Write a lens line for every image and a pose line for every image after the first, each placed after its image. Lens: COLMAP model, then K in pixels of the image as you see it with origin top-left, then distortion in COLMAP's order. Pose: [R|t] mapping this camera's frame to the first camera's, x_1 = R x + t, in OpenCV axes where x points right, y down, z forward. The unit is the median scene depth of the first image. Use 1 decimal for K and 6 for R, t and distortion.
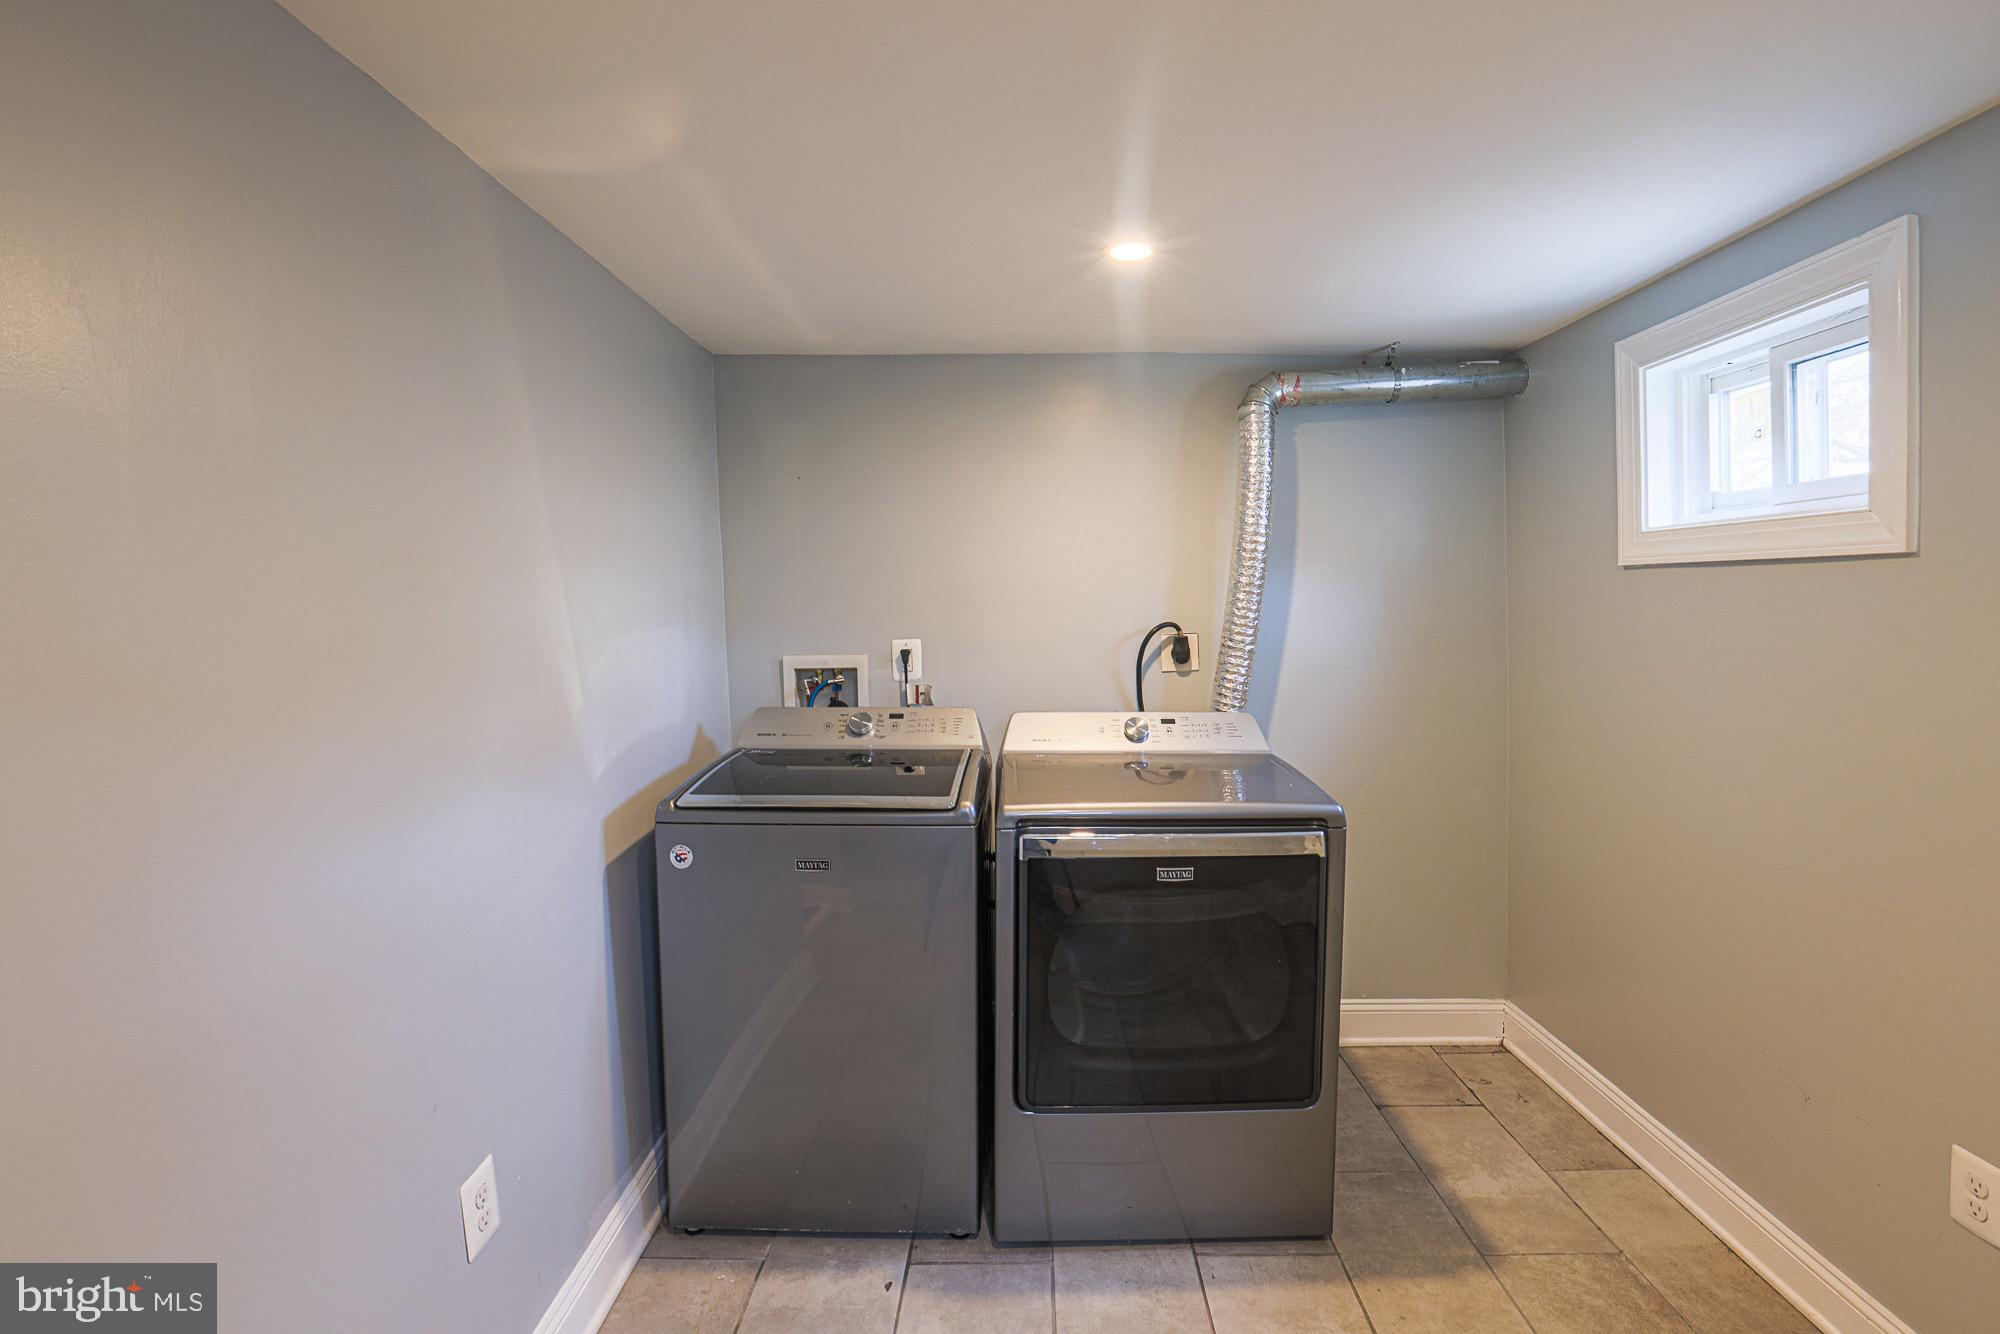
lens RADIAL K [[981.6, 0, 989.9], [0, 981.6, 618.3], [0, 0, 1]] dist [-0.032492, 0.024191]
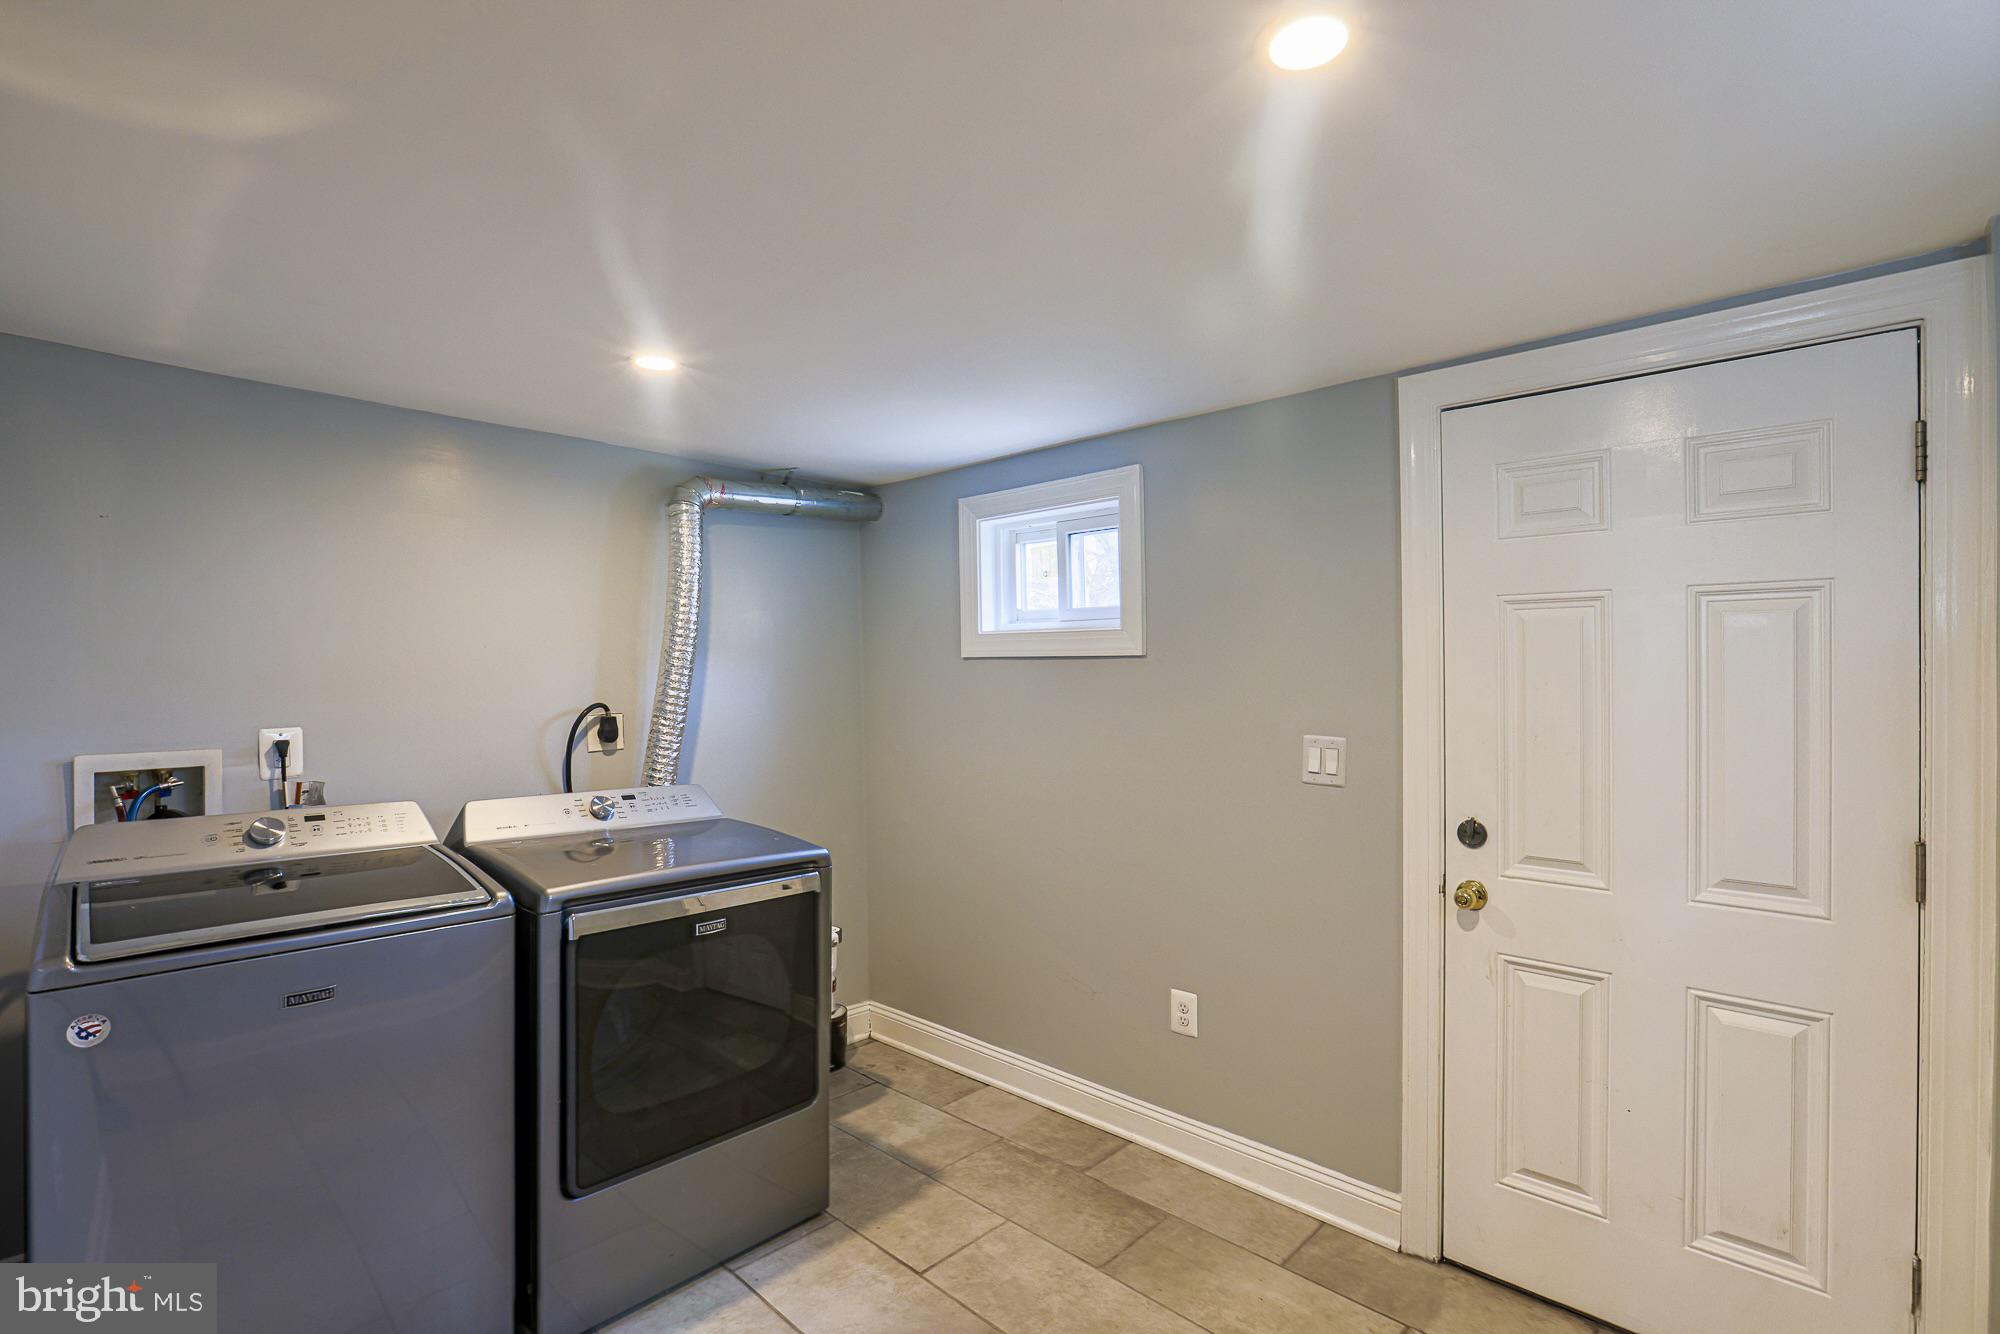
lens RADIAL K [[981.6, 0, 1000.0], [0, 981.6, 667.0], [0, 0, 1]] dist [-0.000419, 0.035915]
pose [[0.694227, 0.014148, 0.719617, -0.332871], [0.010708, 0.999493, -0.029981, 0.002272], [-0.719676, 0.028519, 0.693724, -0.018532]]
